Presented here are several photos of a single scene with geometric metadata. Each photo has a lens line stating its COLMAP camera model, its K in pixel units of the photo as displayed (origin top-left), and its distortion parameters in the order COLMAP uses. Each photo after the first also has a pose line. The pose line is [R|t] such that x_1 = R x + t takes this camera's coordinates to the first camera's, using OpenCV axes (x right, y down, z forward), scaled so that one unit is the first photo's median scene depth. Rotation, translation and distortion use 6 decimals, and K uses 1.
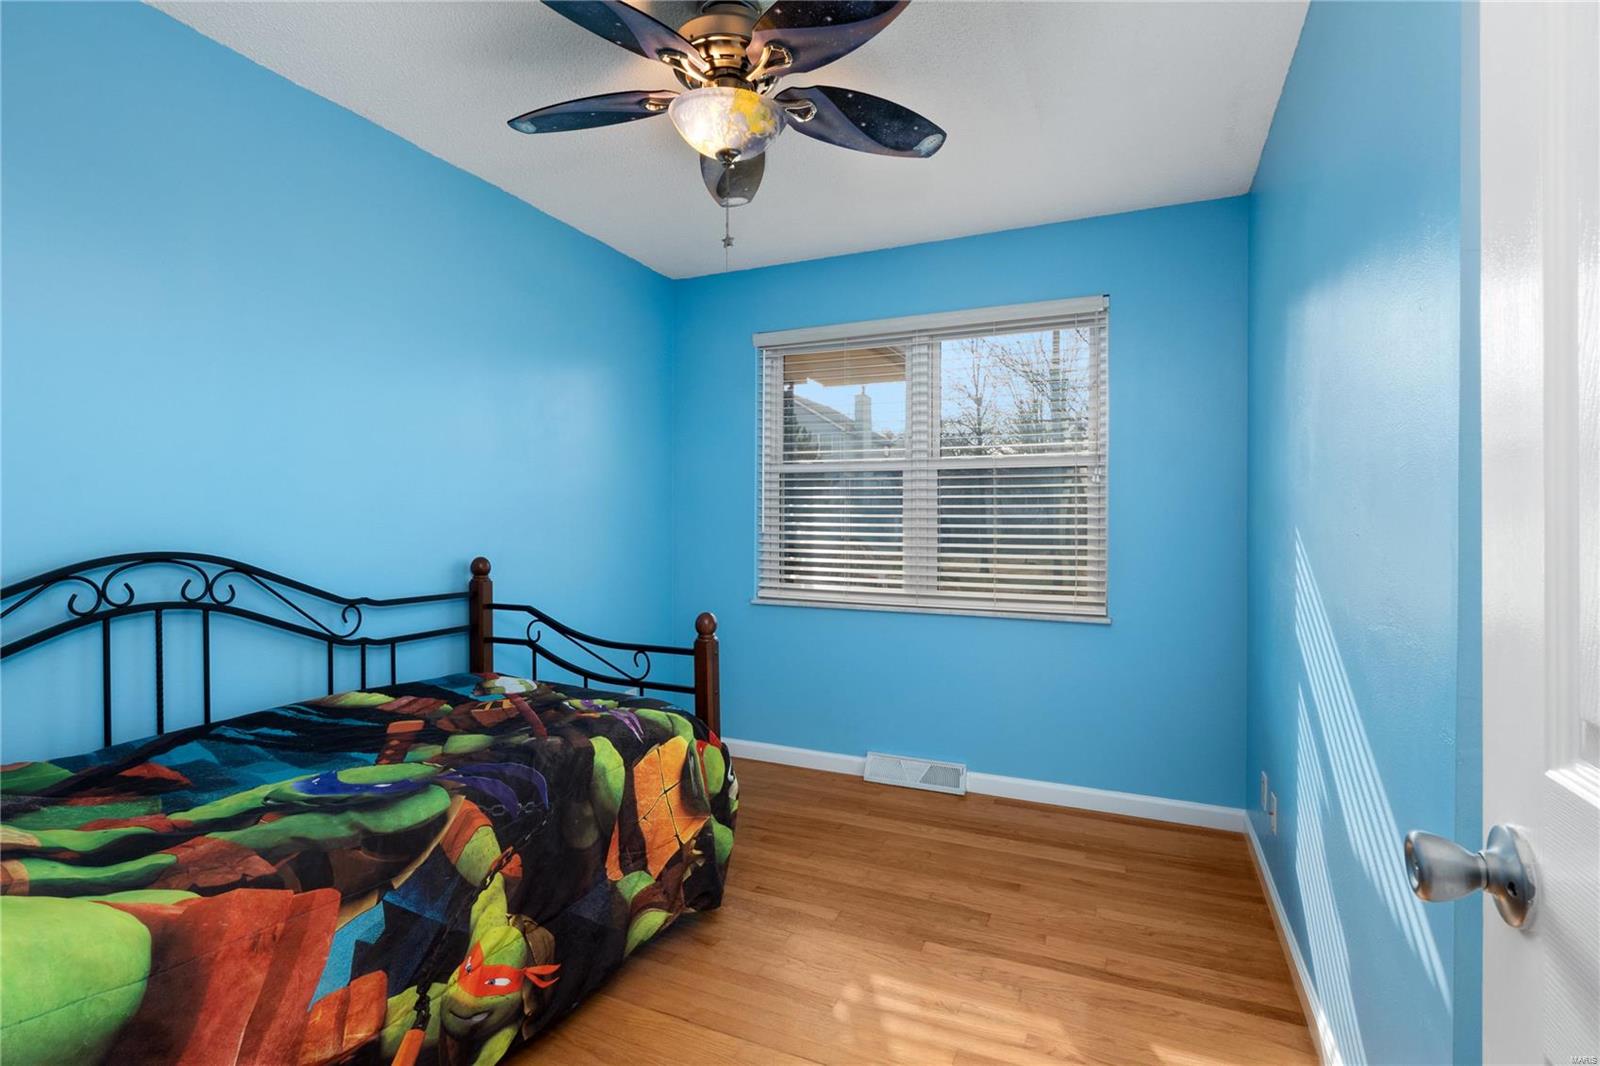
lens RADIAL K [[759.8, 0, 800.0], [0, 759.8, 533.0], [0, 0, 1]] dist [-0.019434, 0.000387]
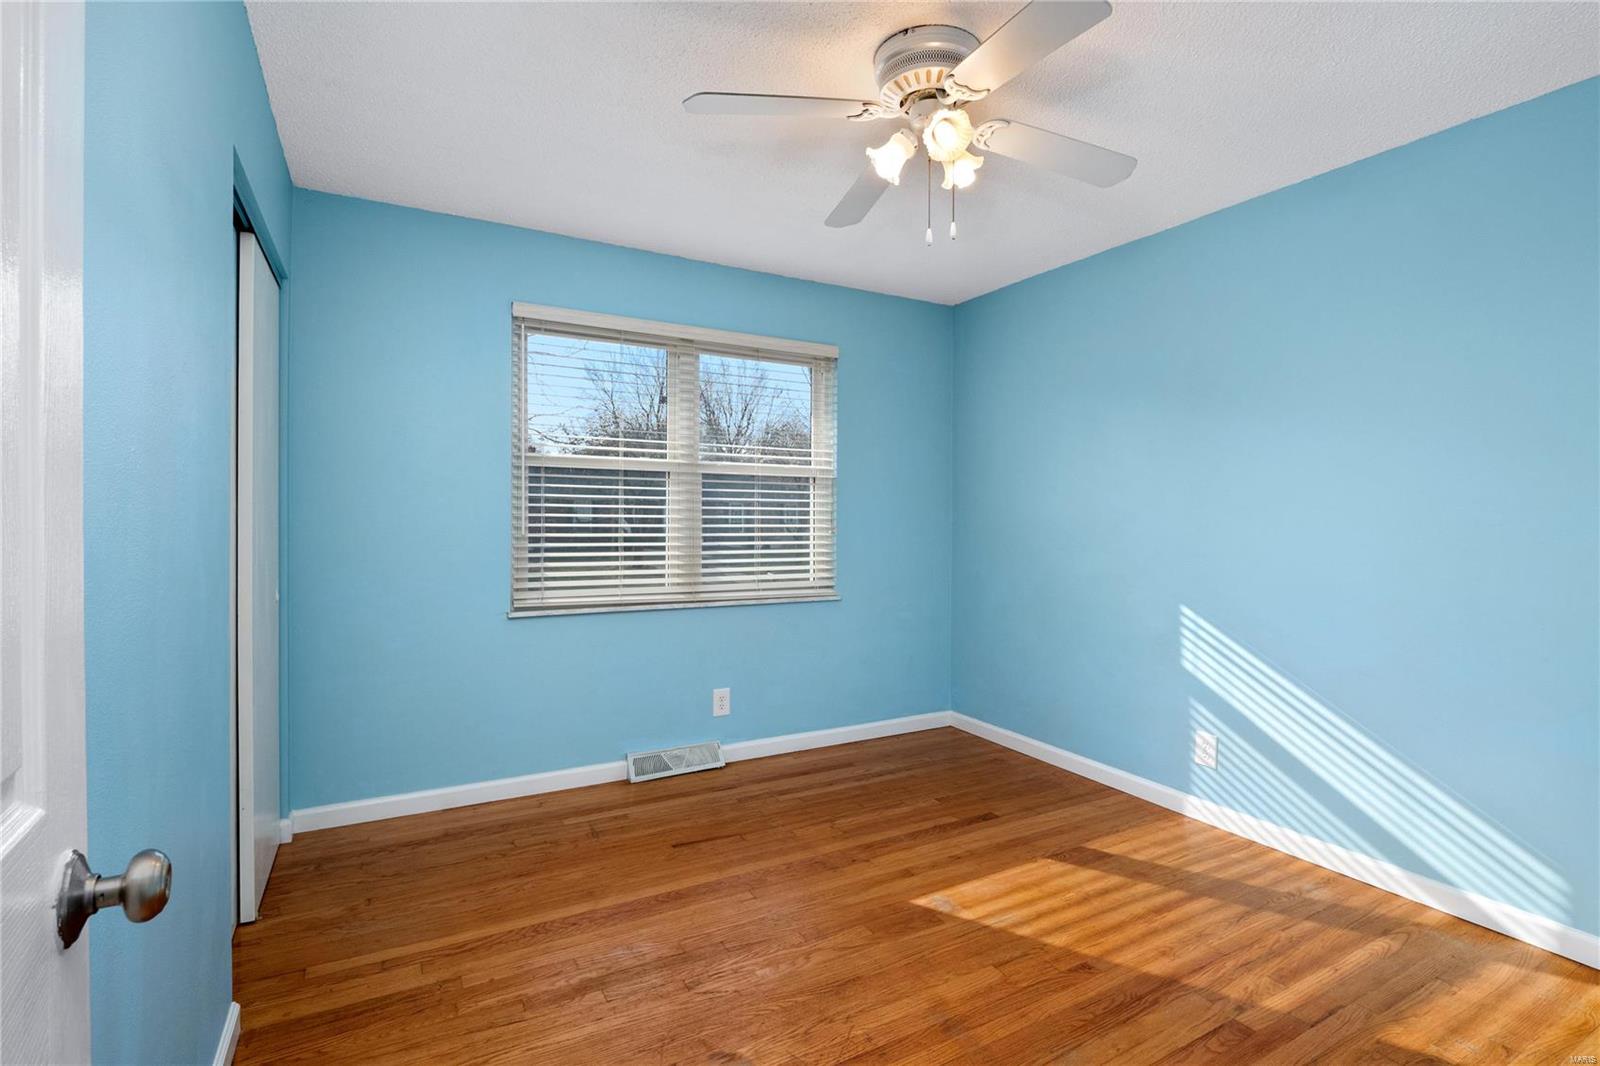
lens RADIAL K [[759.8, 0, 800.0], [0, 759.8, 533.0], [0, 0, 1]] dist [-0.019434, 0.000387]
pose [[0.598580, -0.008801, 0.801014, -0.596991], [0.006339, 0.999960, 0.006250, -0.005276], [-0.801038, 0.001337, 0.598612, 0.245122]]
